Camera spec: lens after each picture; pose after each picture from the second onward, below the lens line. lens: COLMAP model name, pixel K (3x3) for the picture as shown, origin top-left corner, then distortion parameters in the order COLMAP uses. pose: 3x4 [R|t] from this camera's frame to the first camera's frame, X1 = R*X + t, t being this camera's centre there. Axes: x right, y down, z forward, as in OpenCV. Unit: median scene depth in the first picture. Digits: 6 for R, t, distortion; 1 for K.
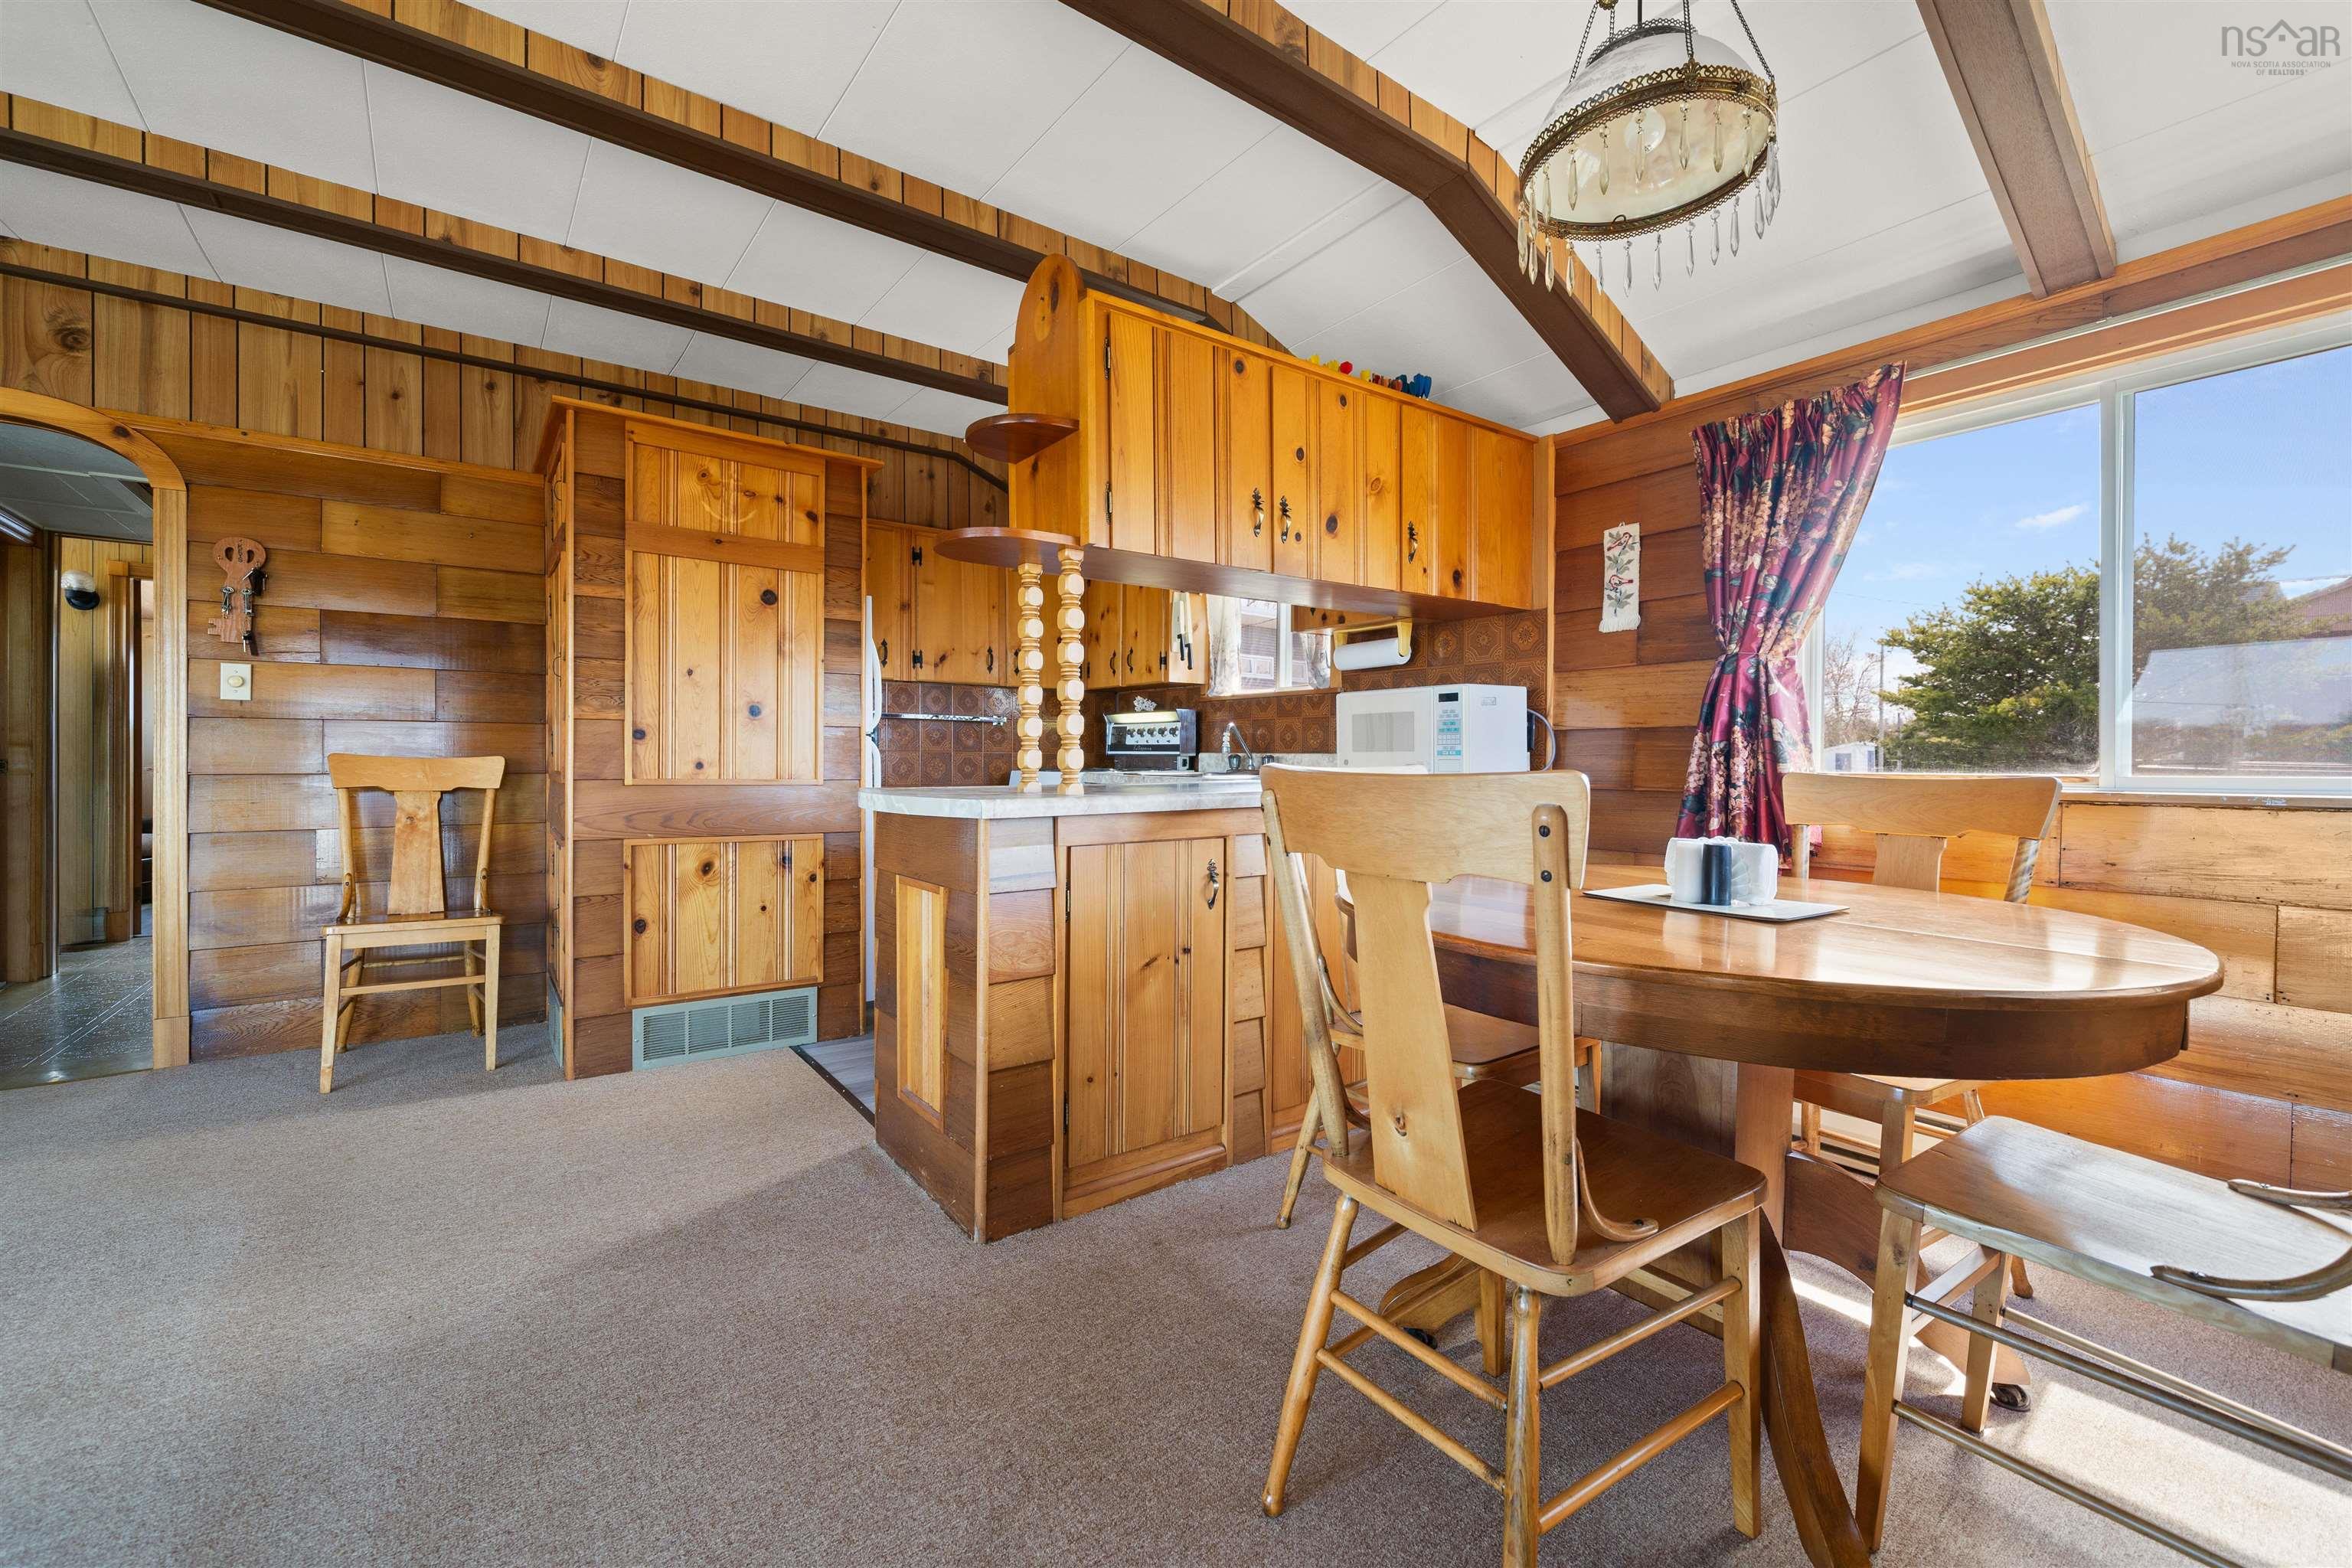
lens RADIAL K [[955.9, 0, 1169.2], [0, 955.9, 773.4], [0, 0, 1]] dist [-0.003383, -0.000034]
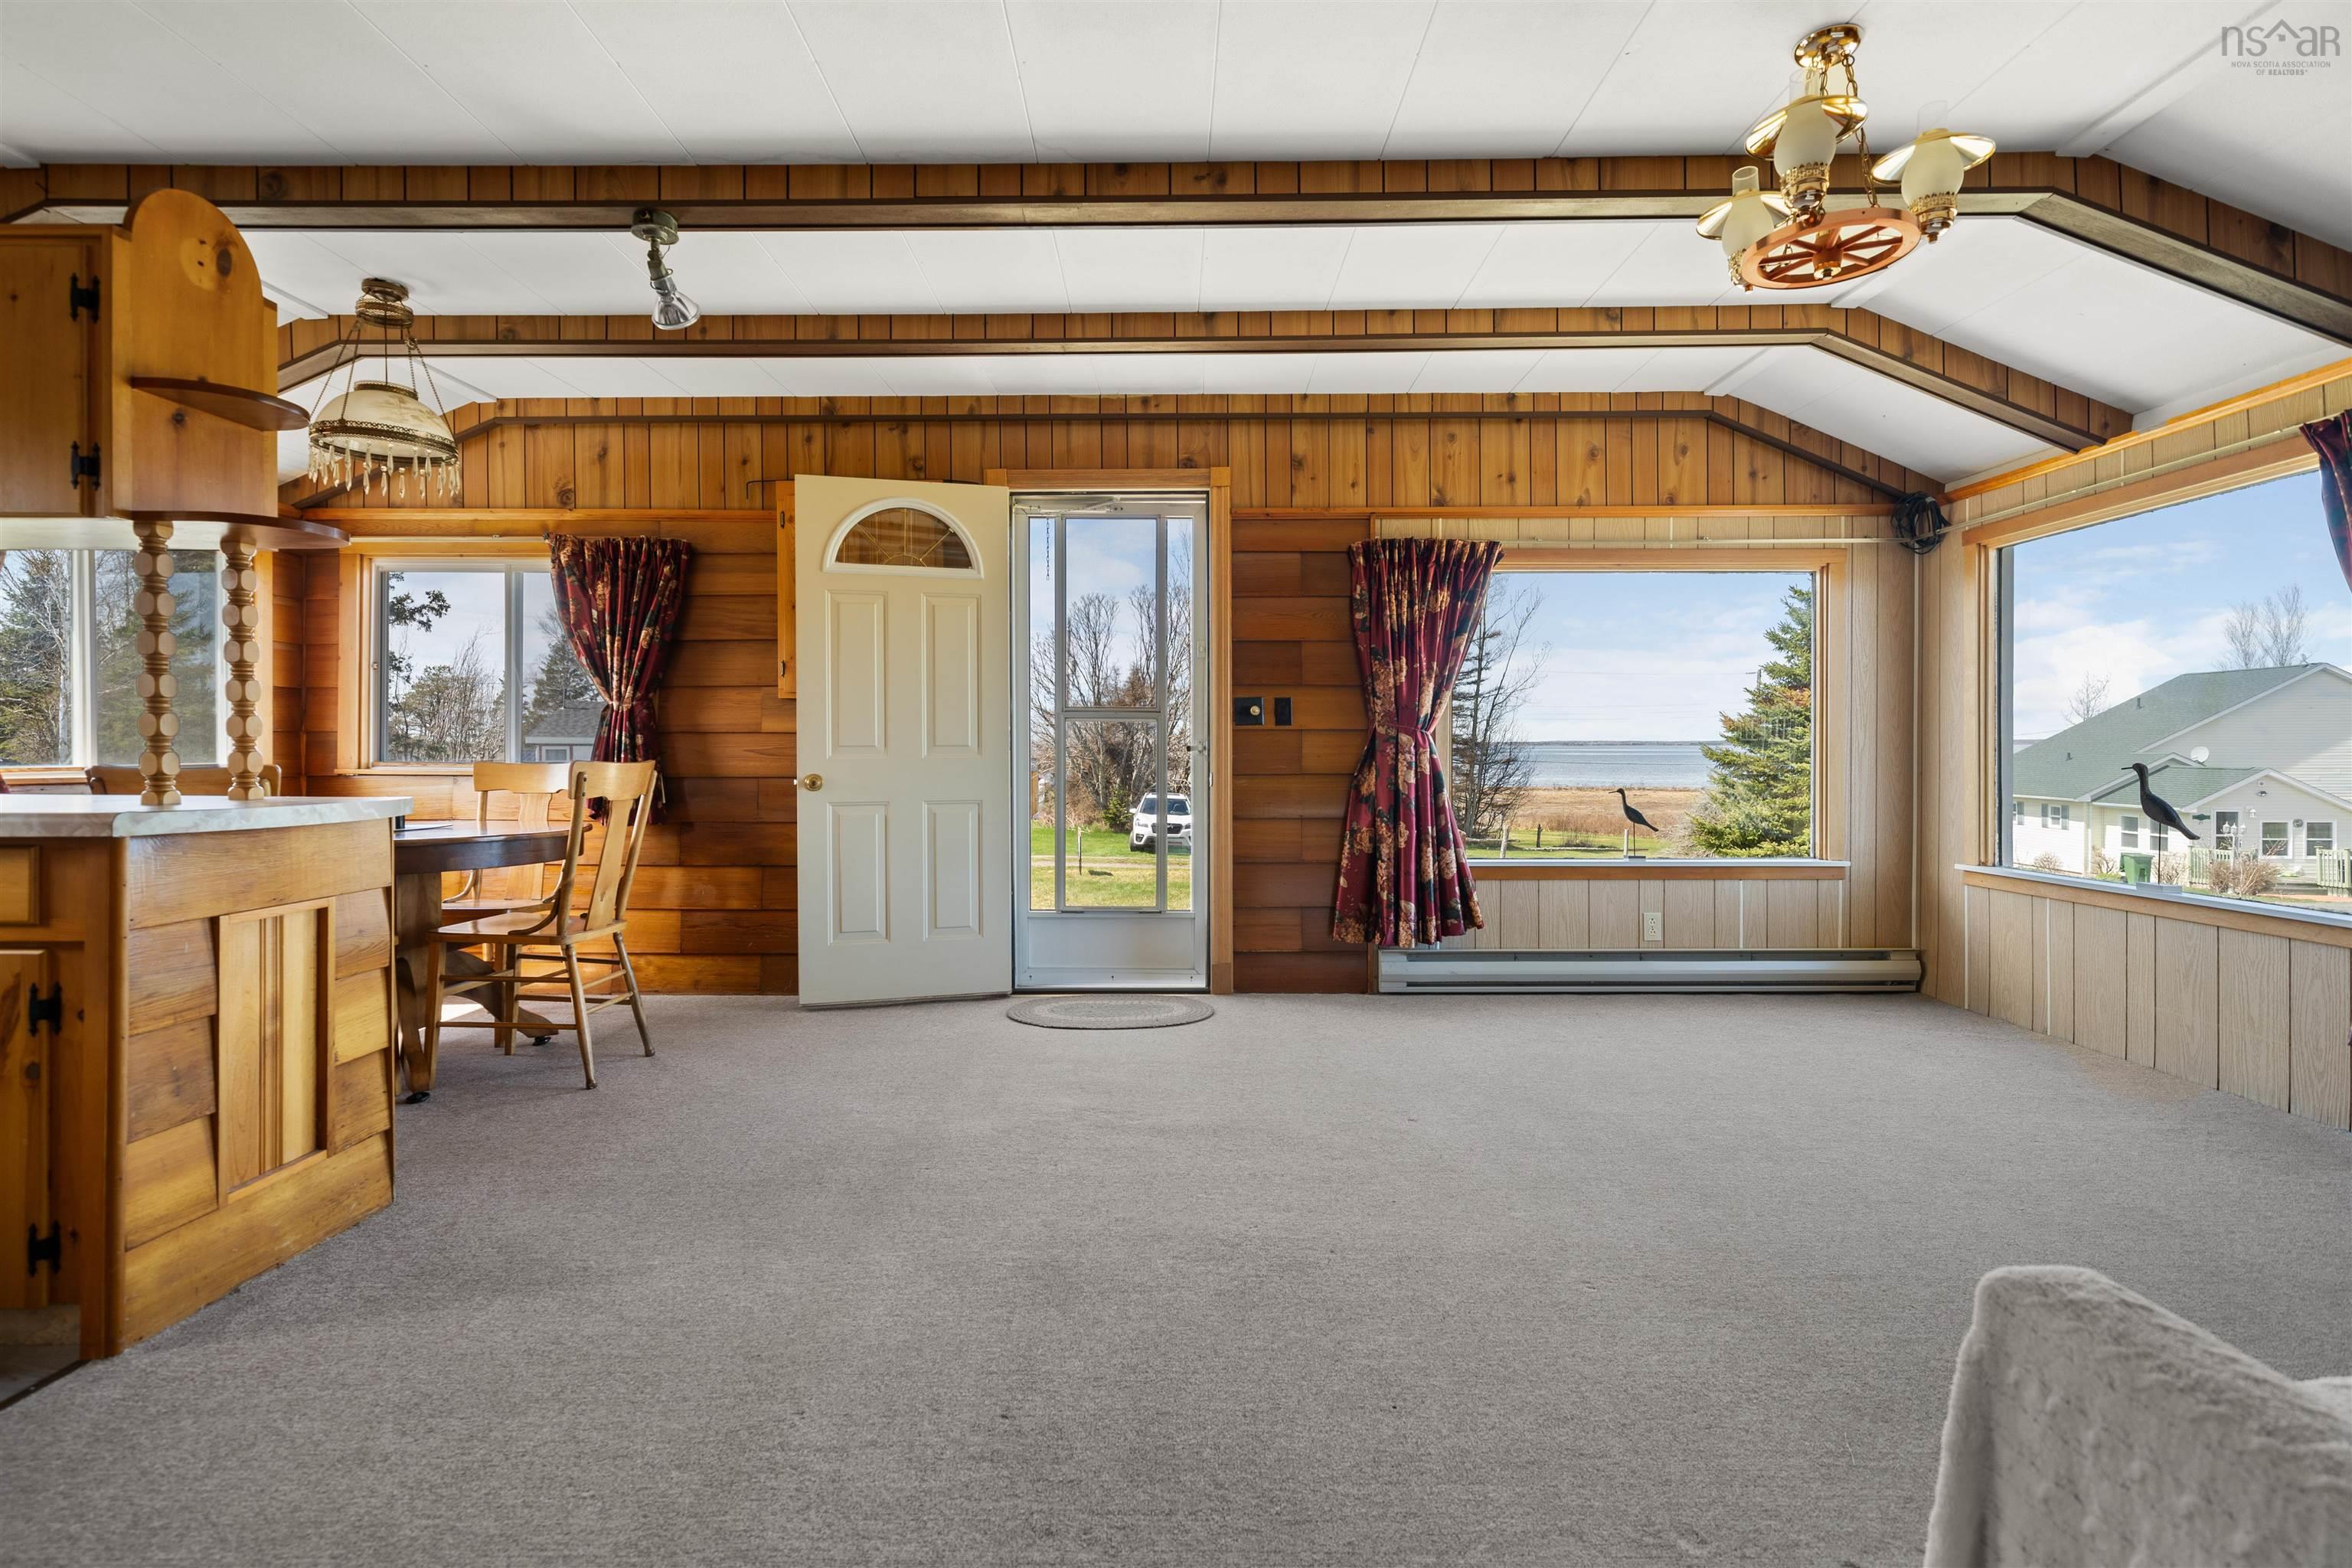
lens RADIAL K [[1101.7, 0, 1174.4], [0, 1101.7, 748.5], [0, 0, 1]] dist [0.000860, -0.001369]
pose [[-0.801404, -0.002384, 0.598118, -1.077761], [0.007482, 0.999874, 0.014010, -0.026155], [-0.598076, 0.015703, -0.801286, 0.944399]]
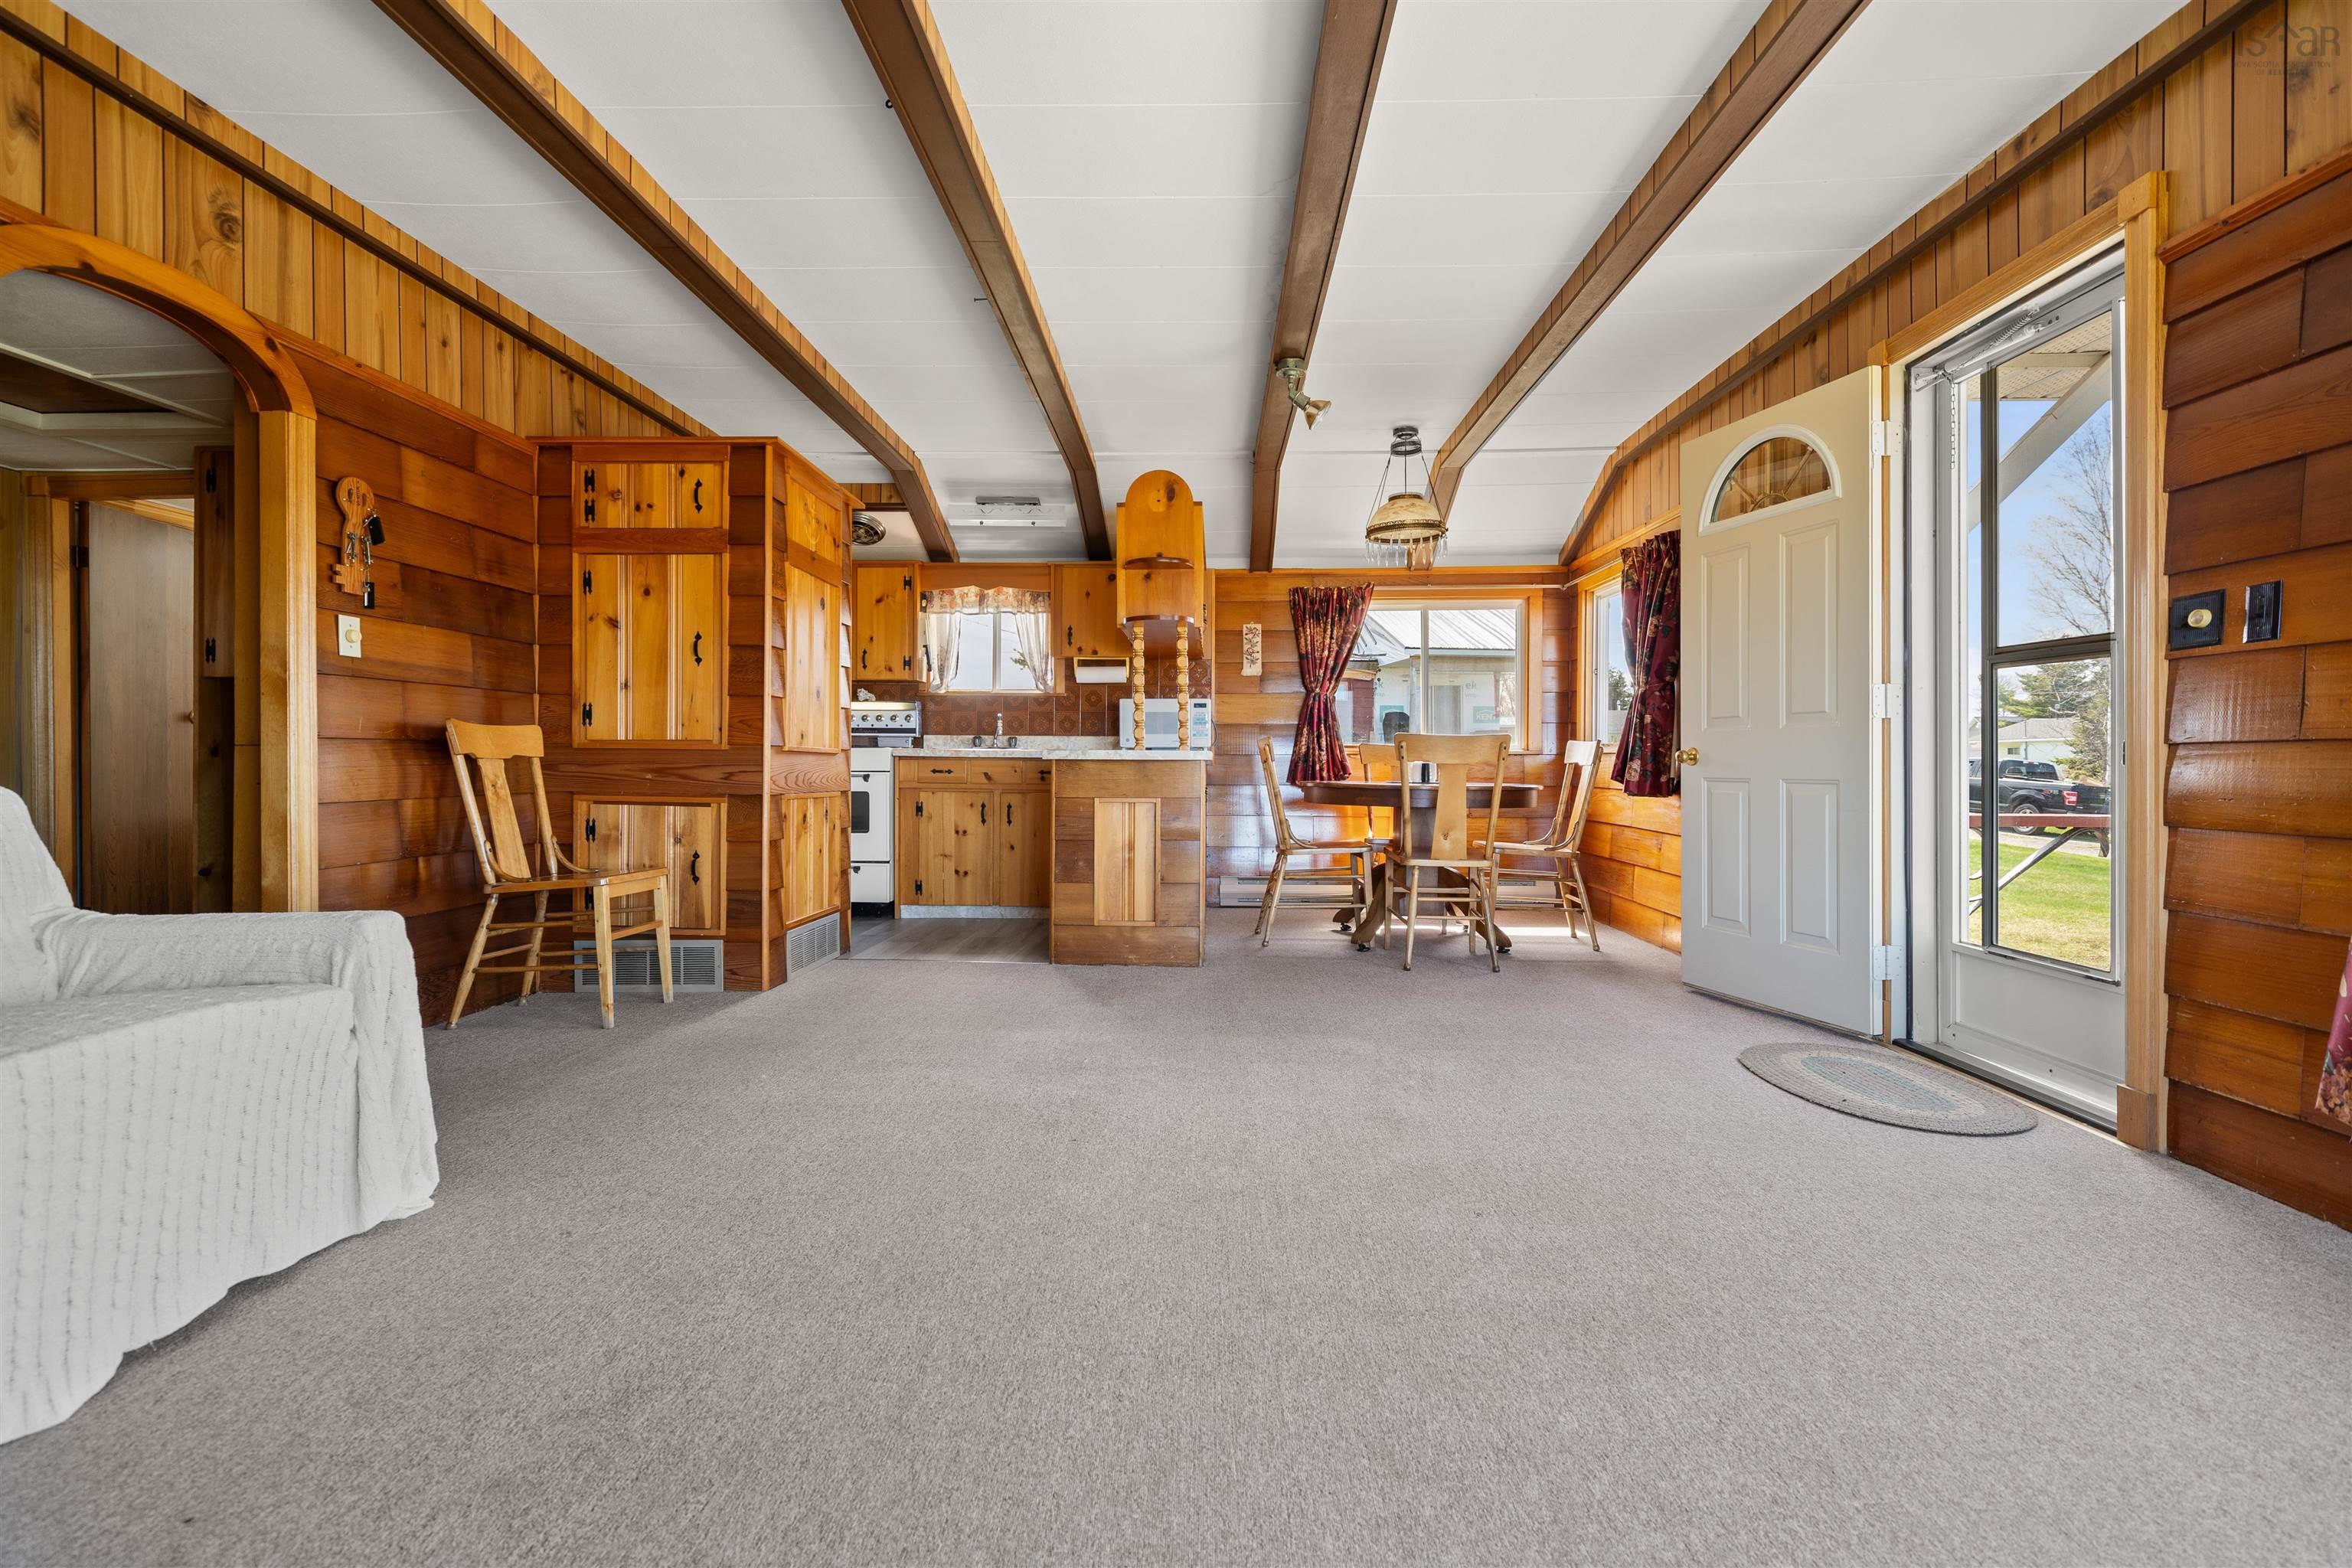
lens RADIAL K [[1060.5, 0, 1168.9], [0, 1060.5, 758.8], [0, 0, 1]] dist [-0.001791, 0.001054]
pose [[0.623735, -0.001723, 0.781634, -1.297643], [0.013236, 0.999877, -0.008358, 0.039560], [-0.781524, 0.015559, 0.623681, -0.236741]]
